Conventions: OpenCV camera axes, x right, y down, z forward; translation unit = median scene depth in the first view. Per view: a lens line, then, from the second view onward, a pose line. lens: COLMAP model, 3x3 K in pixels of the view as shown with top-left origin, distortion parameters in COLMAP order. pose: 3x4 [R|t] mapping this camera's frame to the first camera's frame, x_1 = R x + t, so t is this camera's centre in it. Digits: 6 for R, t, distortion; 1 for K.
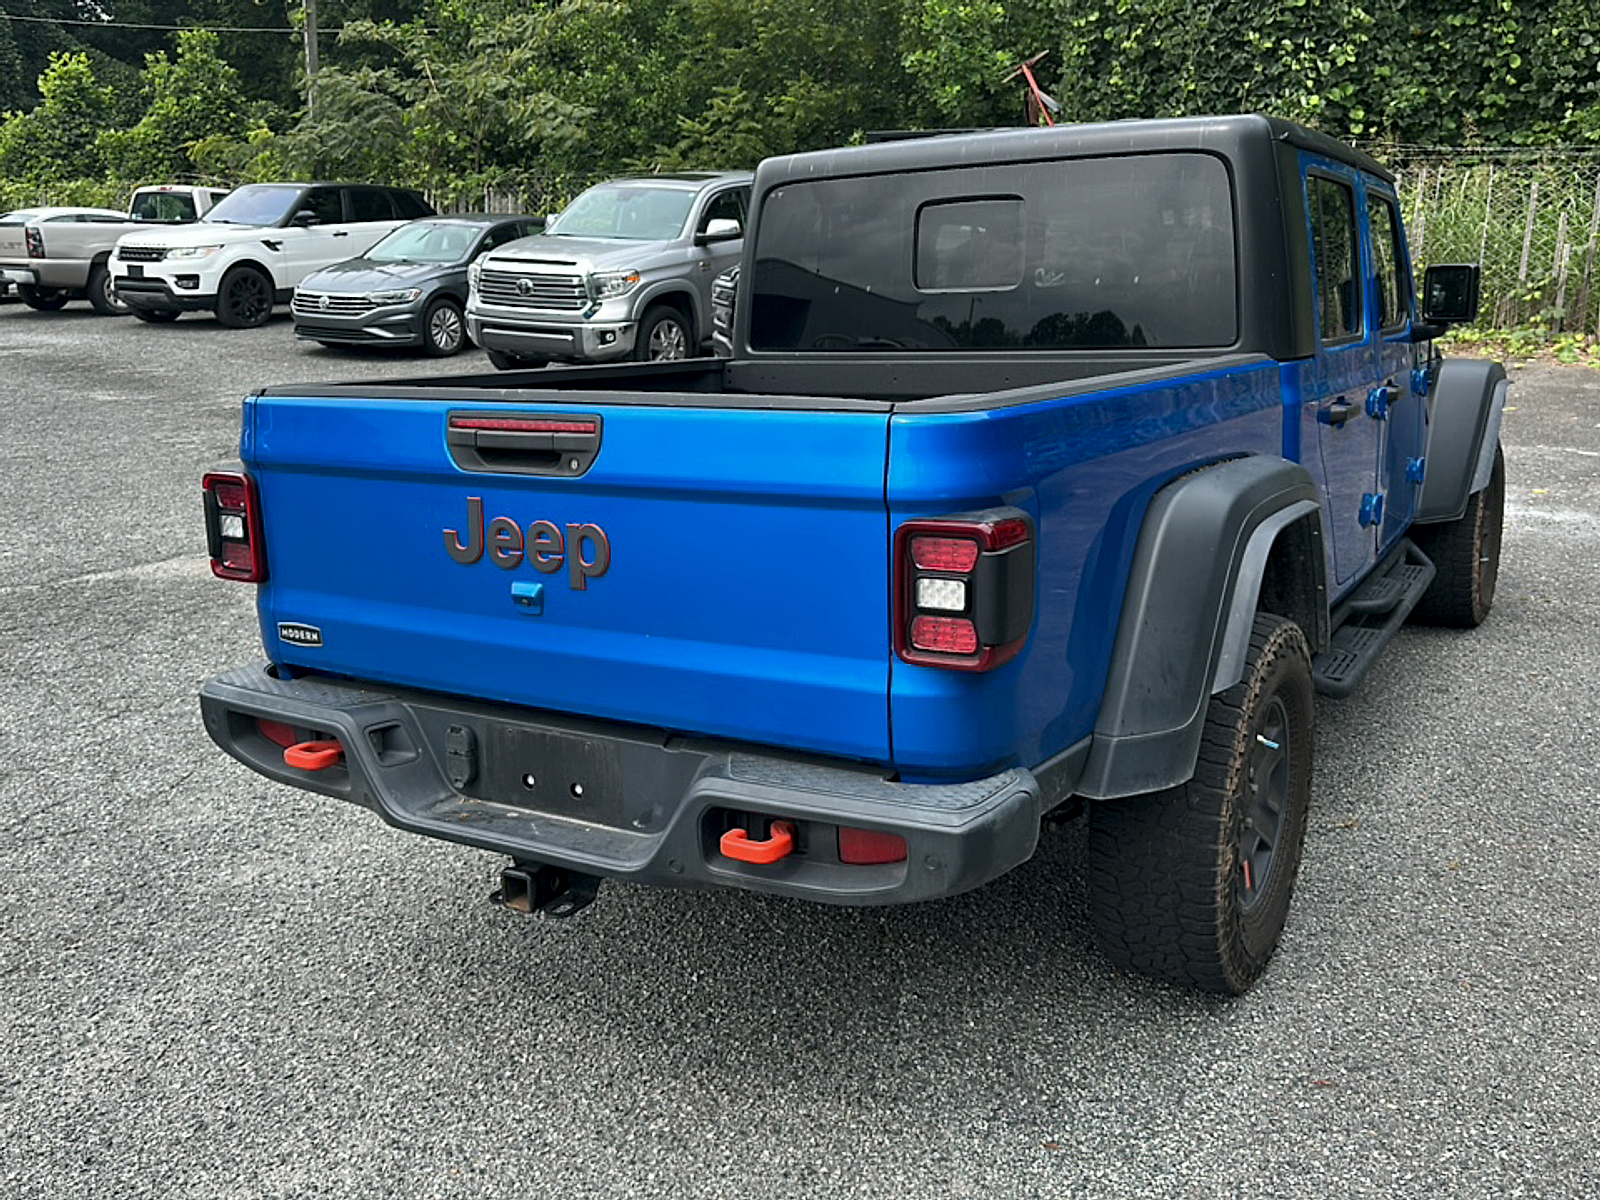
lens RADIAL K [[1431.9, 0, 799.5], [0, 1431.9, 596.8], [0, 0, 1]] dist [0.014685, -0.016000]
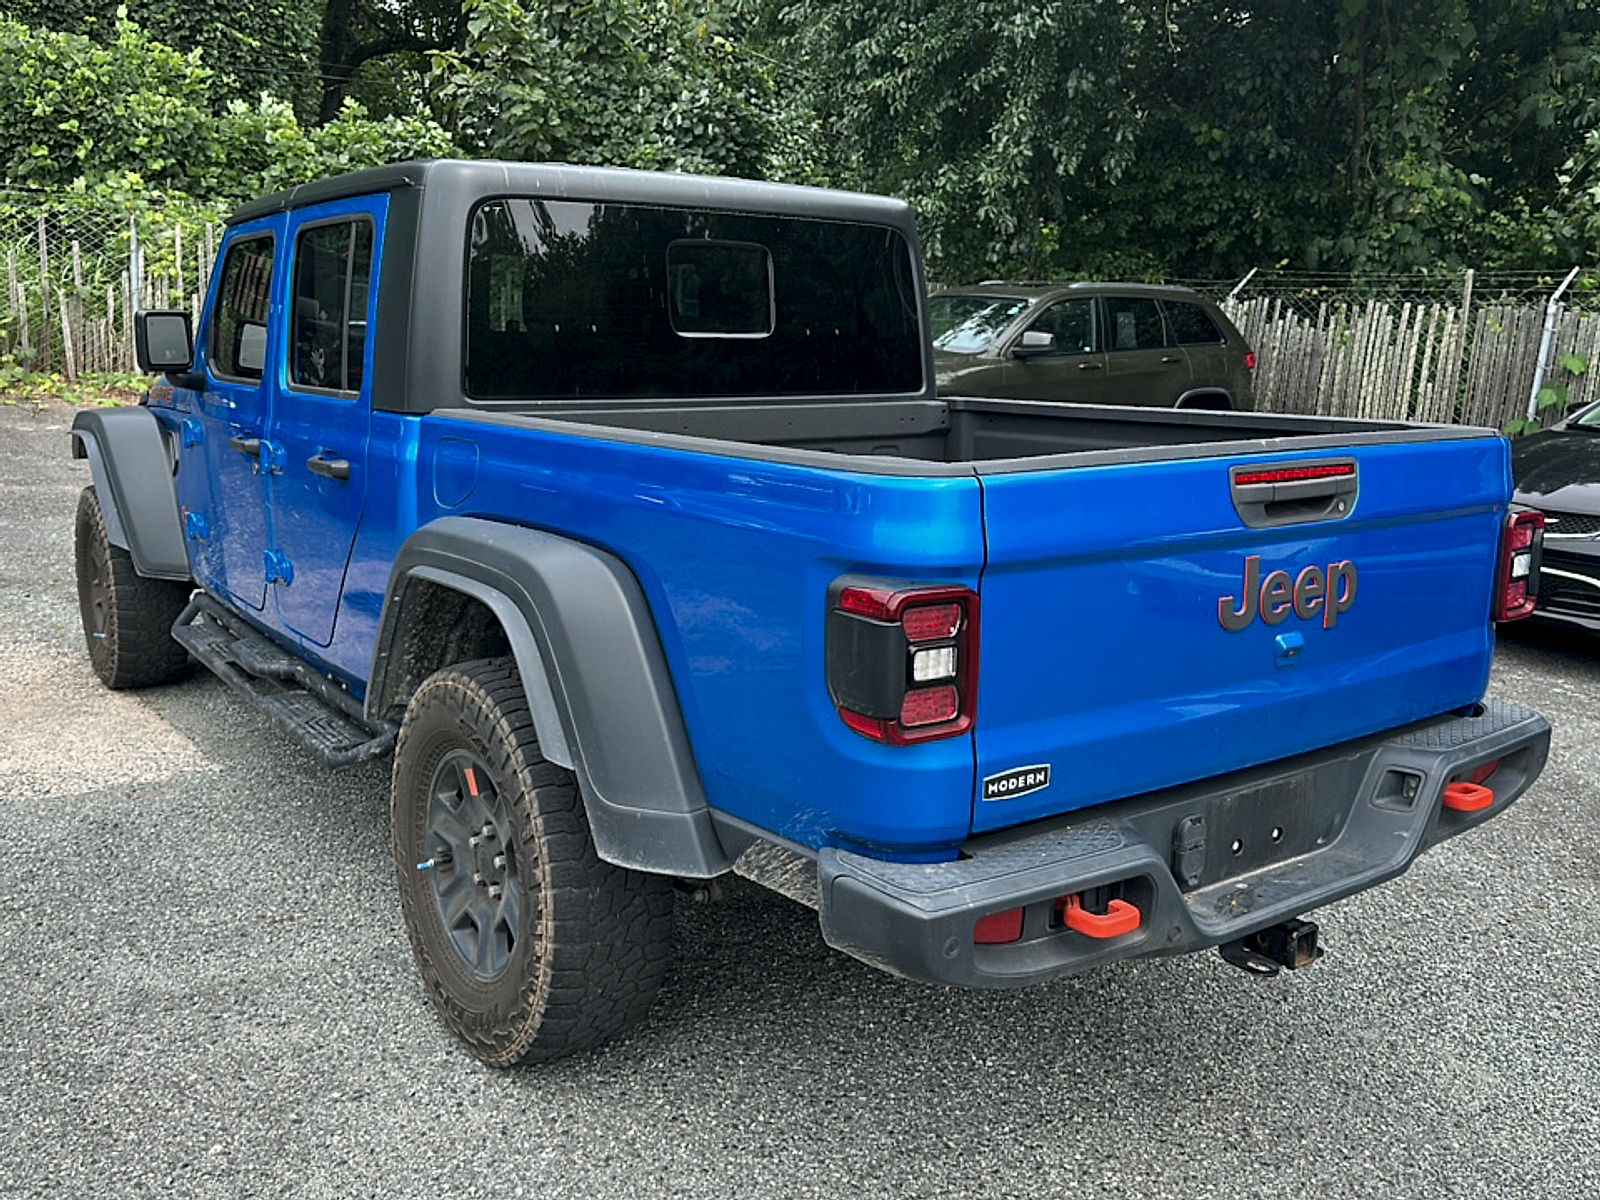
lens RADIAL K [[1431.9, 0, 798.7], [0, 1431.9, 604.1], [0, 0, 1]] dist [0.014685, -0.016000]
pose [[0.396929, -0.147262, 0.905959, -1.150233], [0.166134, 0.982269, 0.086877, -0.162441], [-0.902689, 0.116027, 0.414356, 0.849574]]
